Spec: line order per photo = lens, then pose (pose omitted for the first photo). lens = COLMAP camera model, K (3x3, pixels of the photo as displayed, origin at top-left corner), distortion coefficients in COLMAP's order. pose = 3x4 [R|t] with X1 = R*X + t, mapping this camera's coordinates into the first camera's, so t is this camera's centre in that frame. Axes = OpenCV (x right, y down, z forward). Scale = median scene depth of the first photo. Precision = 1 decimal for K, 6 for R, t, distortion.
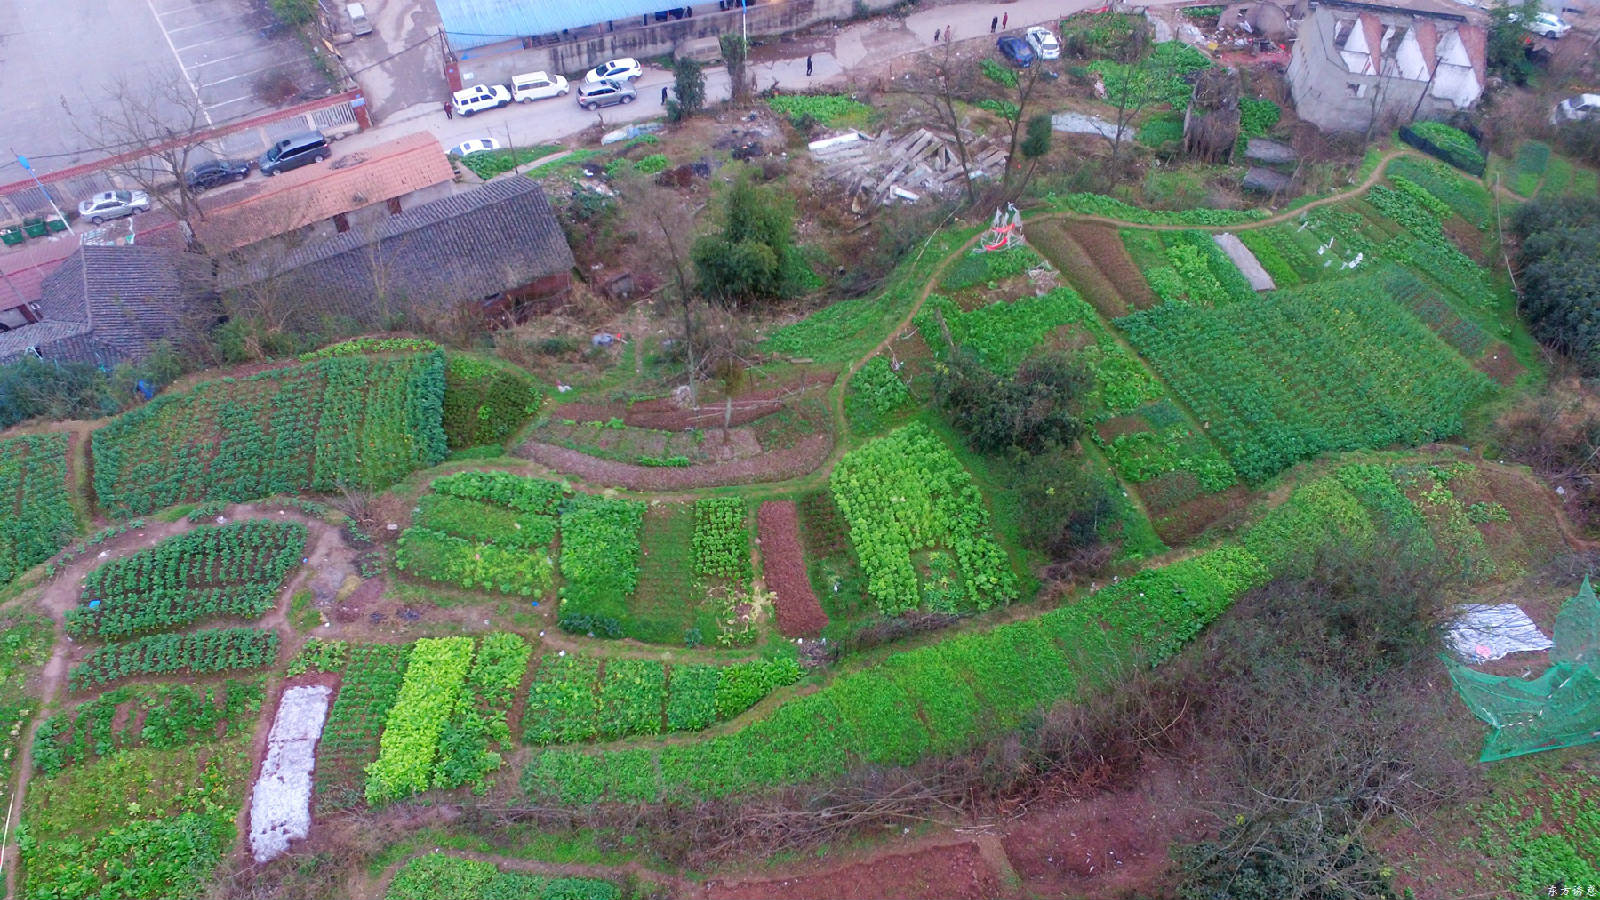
lens RADIAL K [[1074.7, 0, 801.9], [0, 1074.7, 462.2], [0, 0, 1]] dist [-0.127542, 0.095474]
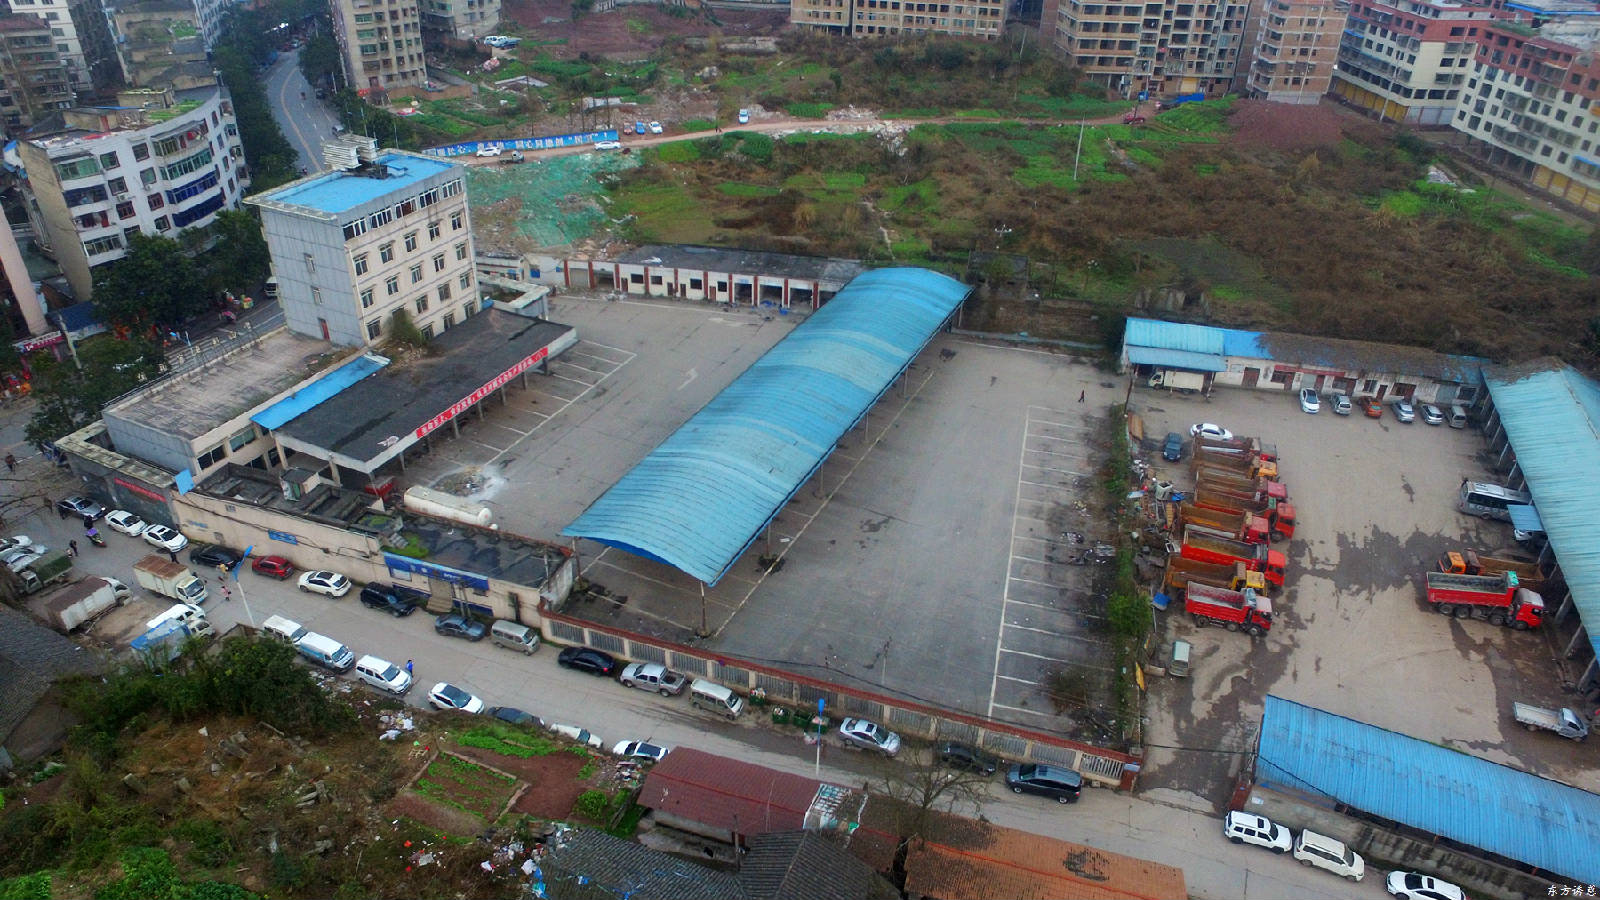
lens RADIAL K [[1074.7, 0, 801.9], [0, 1074.7, 462.2], [0, 0, 1]] dist [-0.127542, 0.095474]
pose [[0.683971, 0.377979, -0.623951, -0.142203], [-0.584633, 0.795580, -0.158922, -0.233152], [0.436334, 0.473481, 0.765133, 0.033806]]
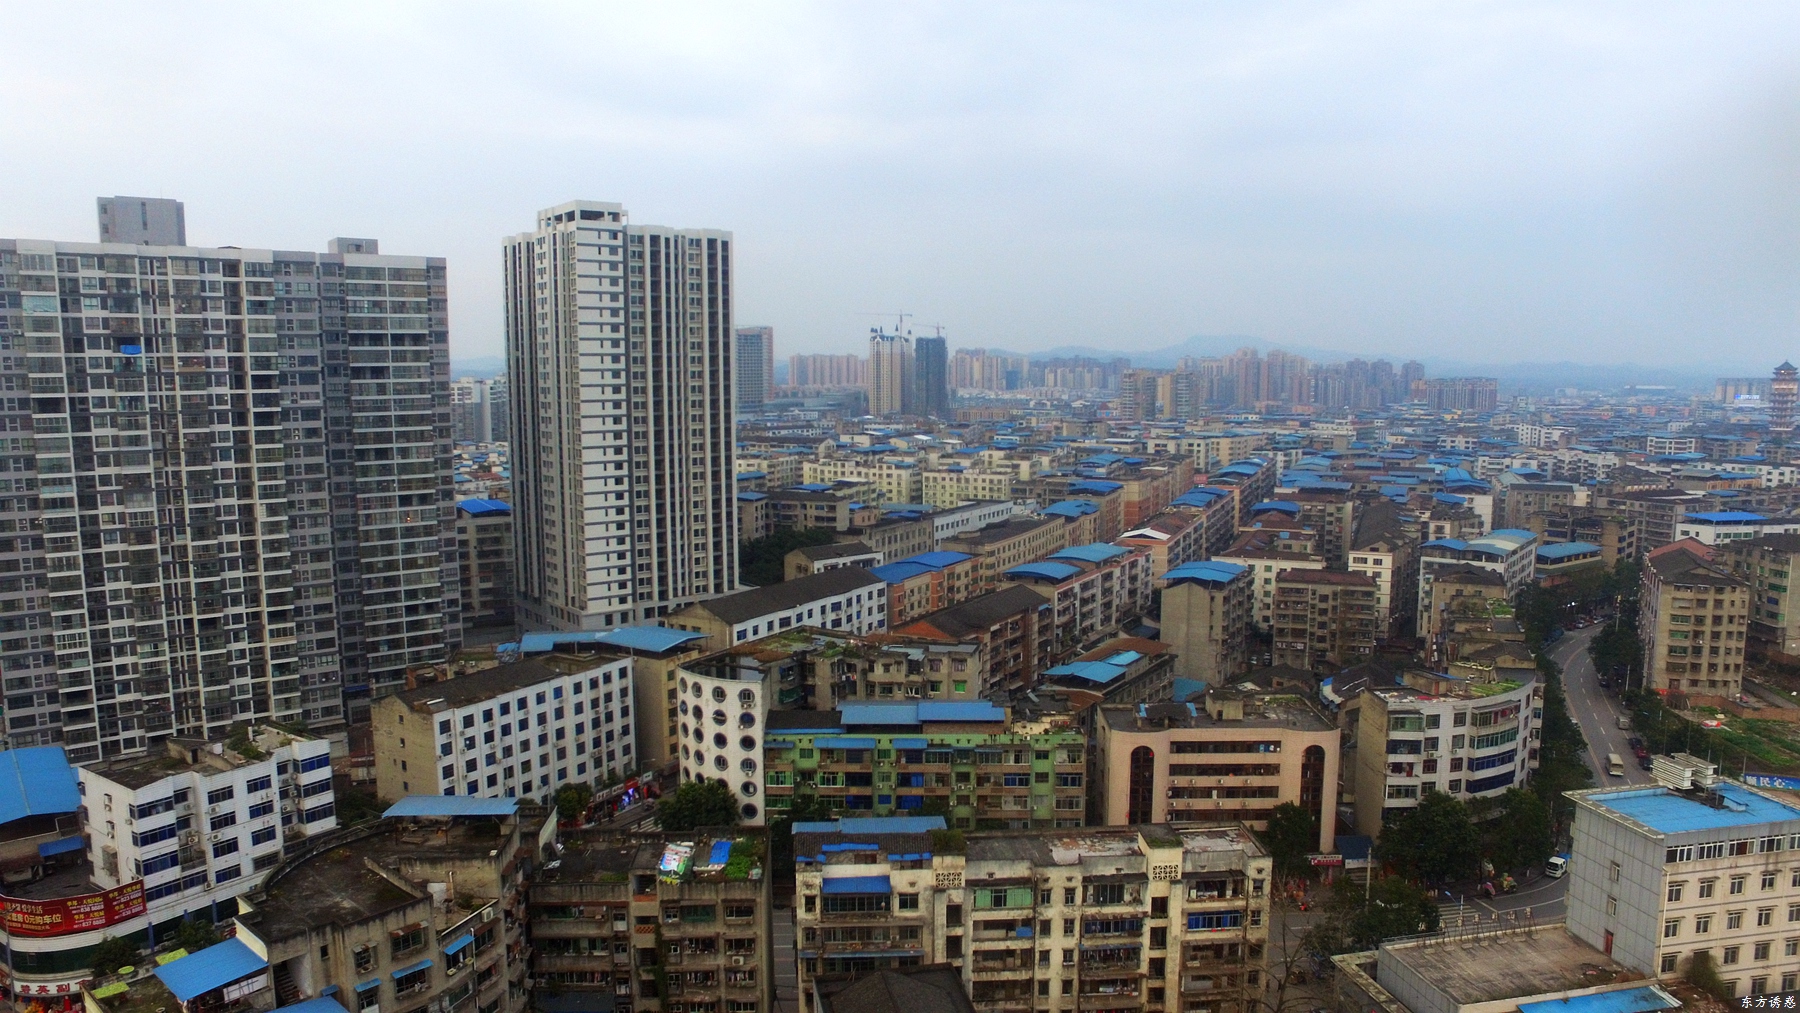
lens RADIAL K [[1209.0, 0, 902.2], [0, 1209.0, 520.3], [0, 0, 1]] dist [-0.127542, 0.095474]
pose [[-0.171483, 0.096193, -0.980480, 0.018780], [-0.788615, 0.583103, 0.195133, -0.119263], [0.590491, 0.806683, -0.024133, -0.175977]]
